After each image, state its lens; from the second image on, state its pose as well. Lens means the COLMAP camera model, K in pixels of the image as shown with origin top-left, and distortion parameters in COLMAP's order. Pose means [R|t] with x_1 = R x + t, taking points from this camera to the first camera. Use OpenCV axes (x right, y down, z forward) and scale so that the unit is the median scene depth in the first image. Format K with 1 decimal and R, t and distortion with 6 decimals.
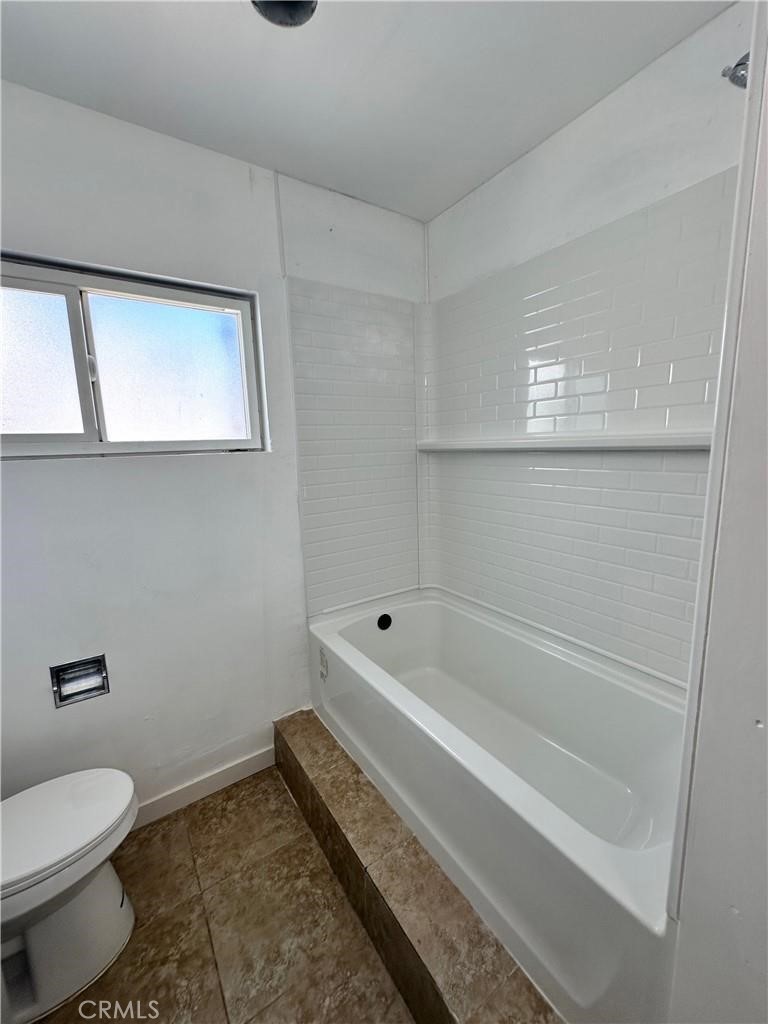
lens RADIAL K [[409.8, 0, 380.1], [0, 409.8, 513.5], [0, 0, 1]] dist [-0.006200, 0.000626]
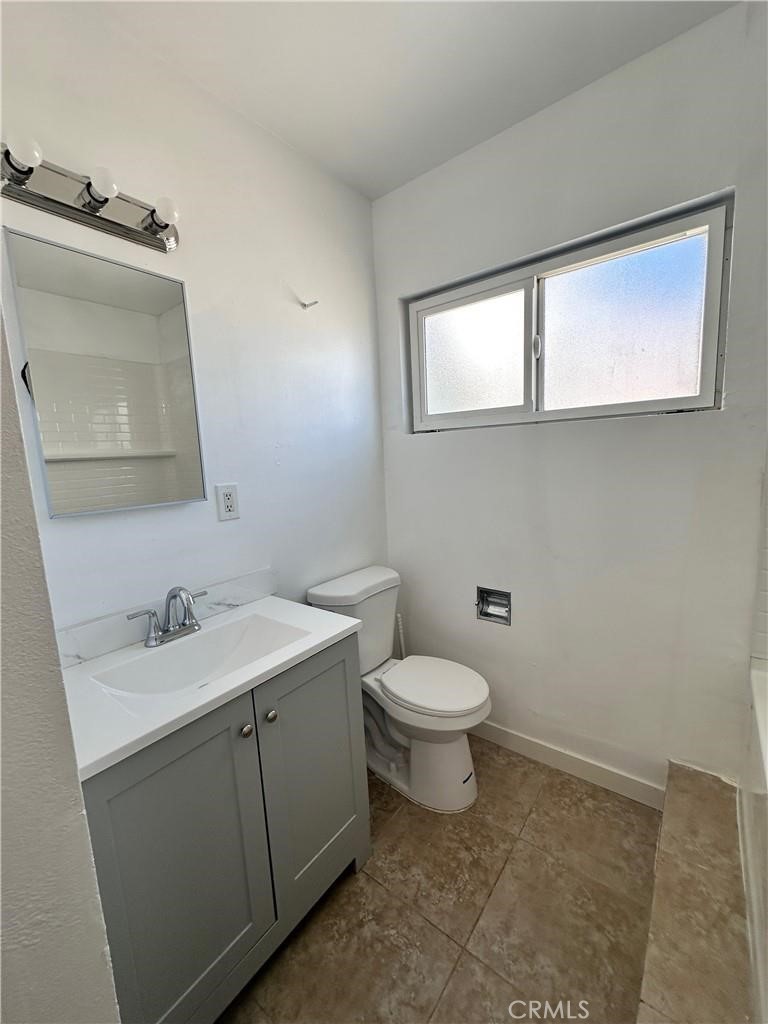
lens RADIAL K [[409.8, 0, 380.5], [0, 409.8, 509.7], [0, 0, 1]] dist [-0.006200, 0.000626]
pose [[0.310562, 0.152078, -0.938309, 0.284811], [-0.115950, 0.985808, 0.121399, 0.005698], [0.943455, 0.071095, 0.323789, 0.238115]]
